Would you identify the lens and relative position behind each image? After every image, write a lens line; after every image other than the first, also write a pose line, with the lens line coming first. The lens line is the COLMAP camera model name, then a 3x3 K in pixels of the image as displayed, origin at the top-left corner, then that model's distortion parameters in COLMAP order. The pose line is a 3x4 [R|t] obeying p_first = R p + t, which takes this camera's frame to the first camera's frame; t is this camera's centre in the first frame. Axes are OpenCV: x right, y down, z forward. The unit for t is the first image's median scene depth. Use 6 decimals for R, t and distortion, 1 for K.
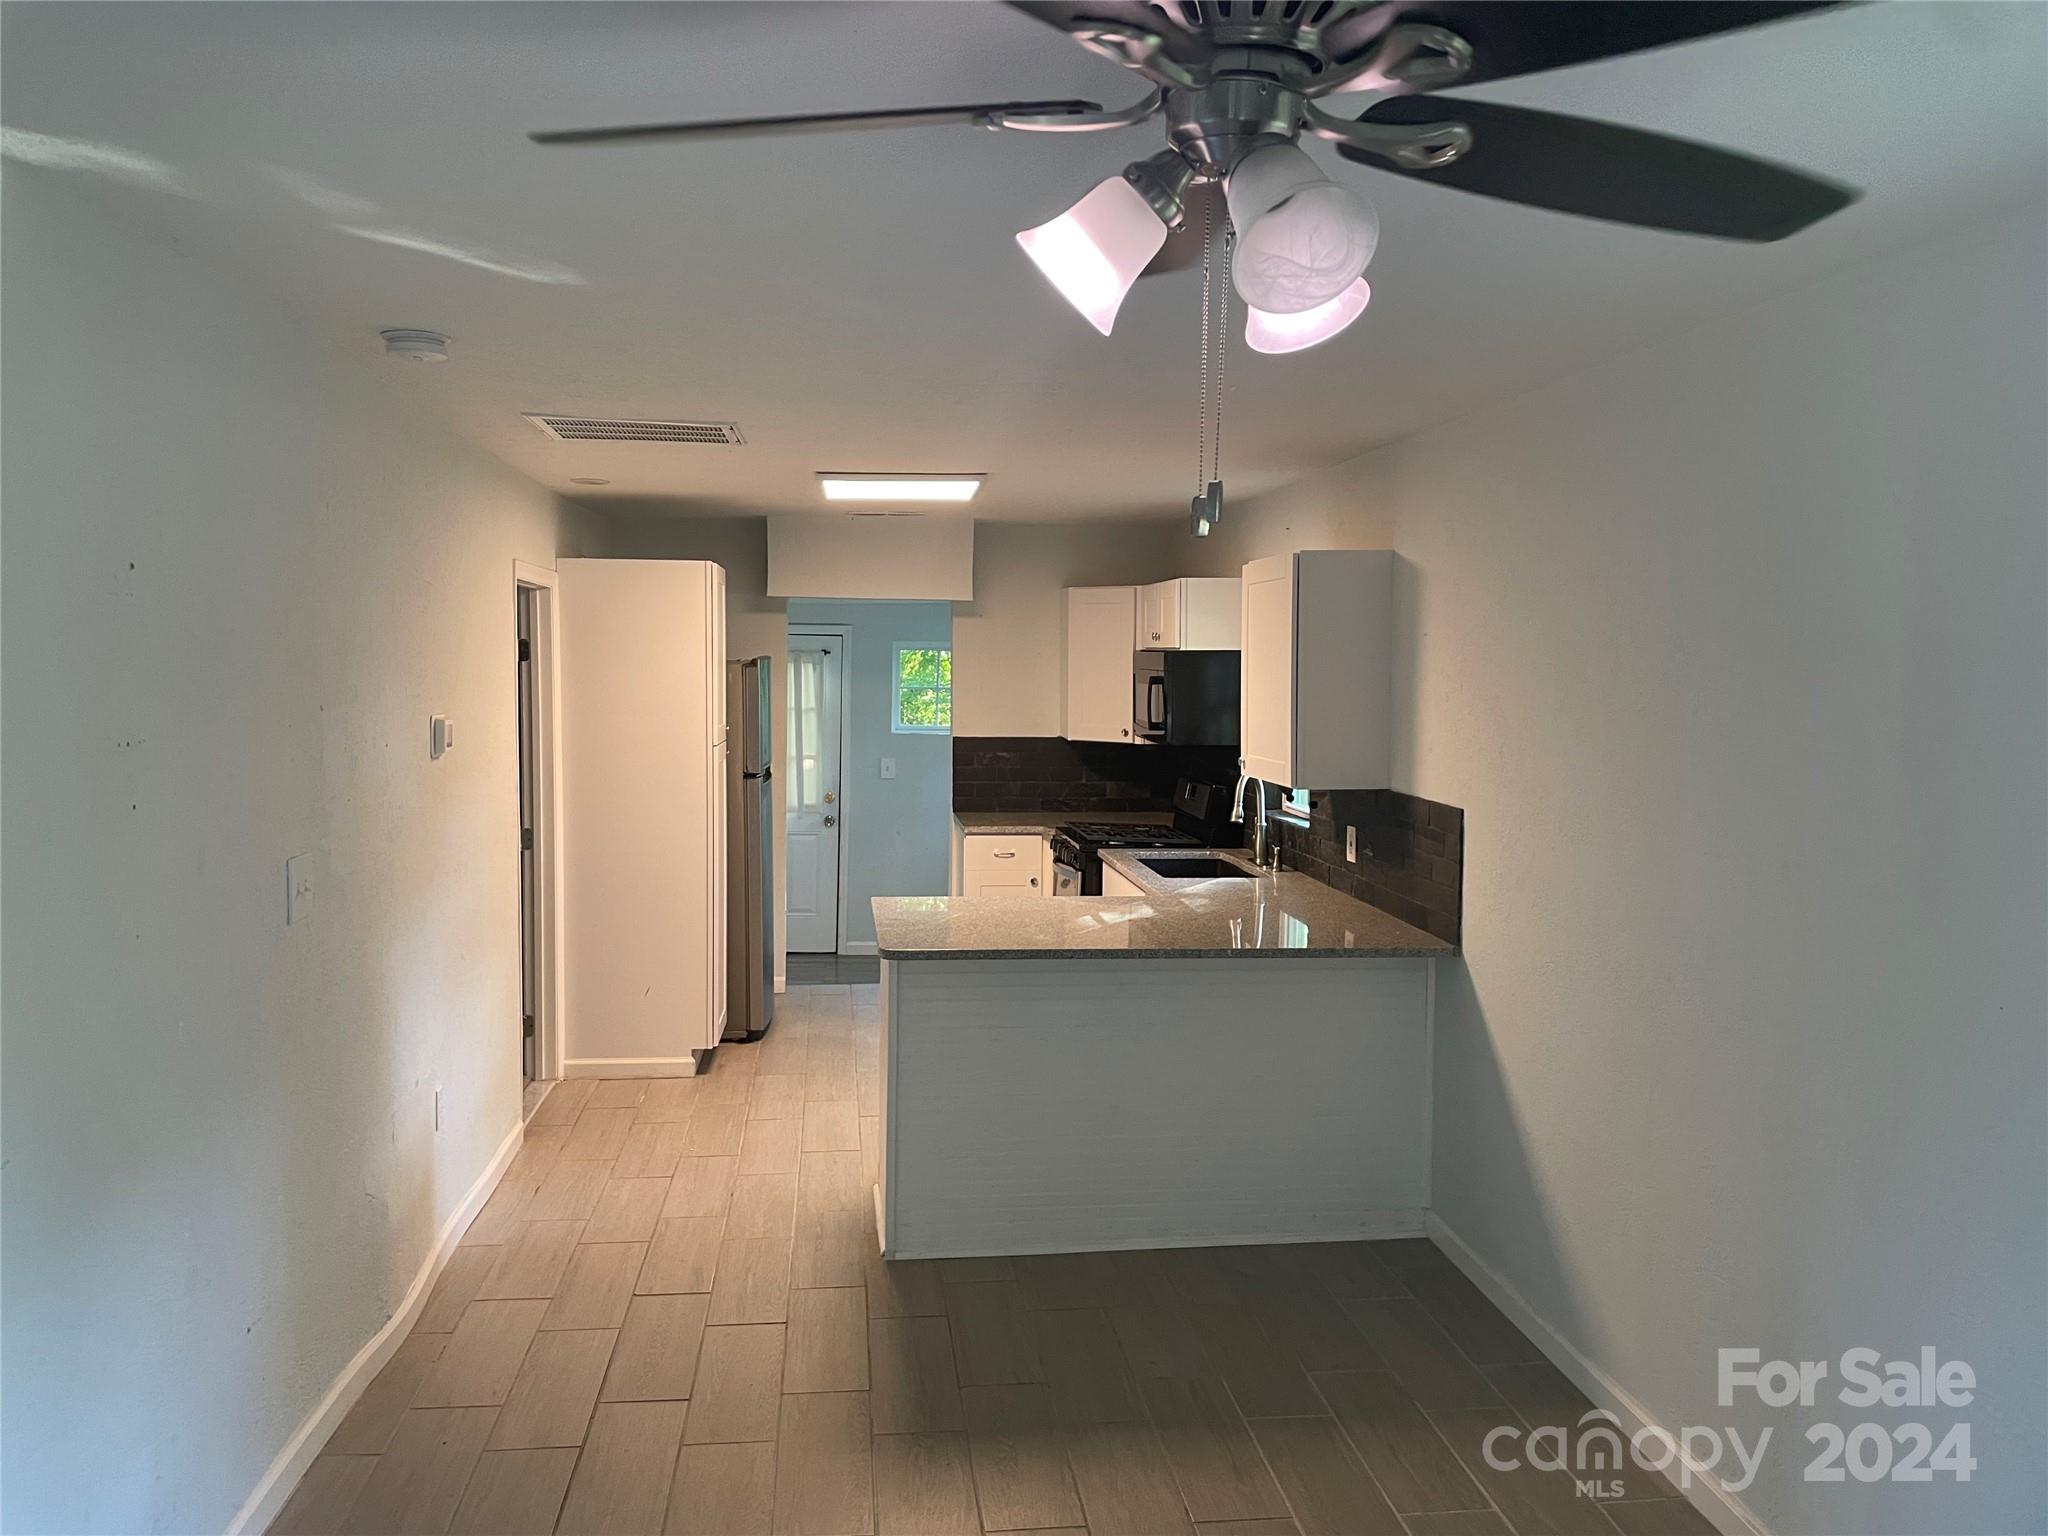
lens RADIAL K [[1548.8, 0, 1022.7], [0, 1548.8, 753.0], [0, 0, 1]] dist [0.037523, -0.069793]
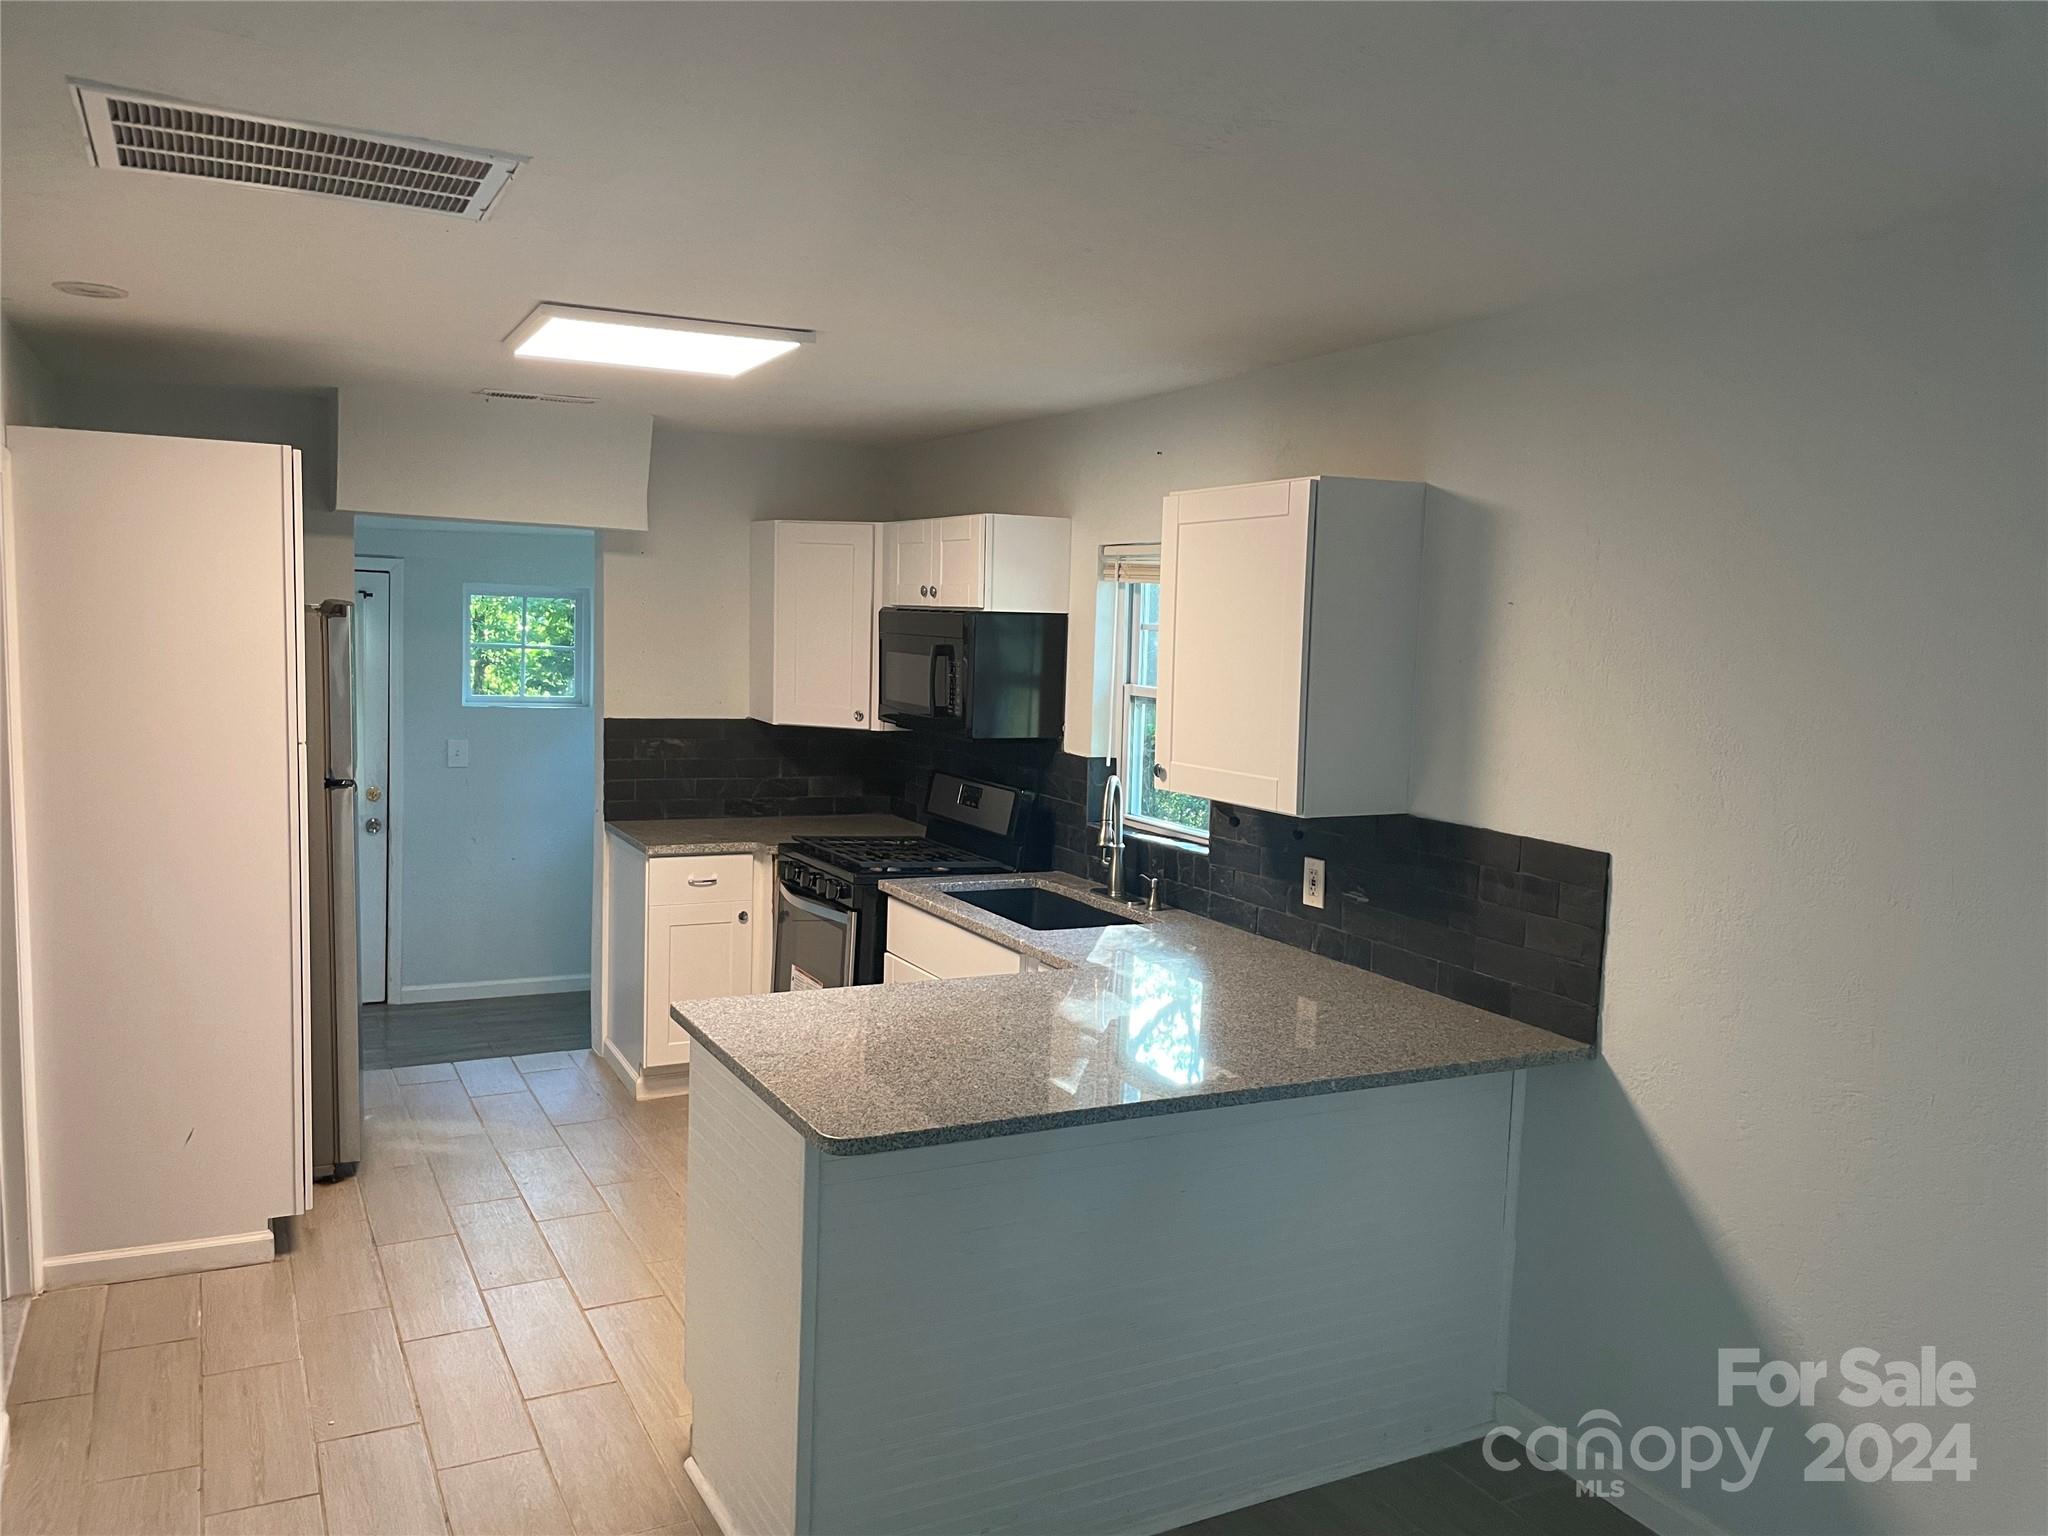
lens RADIAL K [[1548.8, 0, 1038.0], [0, 1548.8, 781.1], [0, 0, 1]] dist [0.037523, -0.069793]
pose [[0.931976, -0.012586, 0.362300, -0.142347], [-0.004700, 0.998894, 0.046792, -0.019050], [-0.362489, -0.045311, 0.930886, 0.287344]]
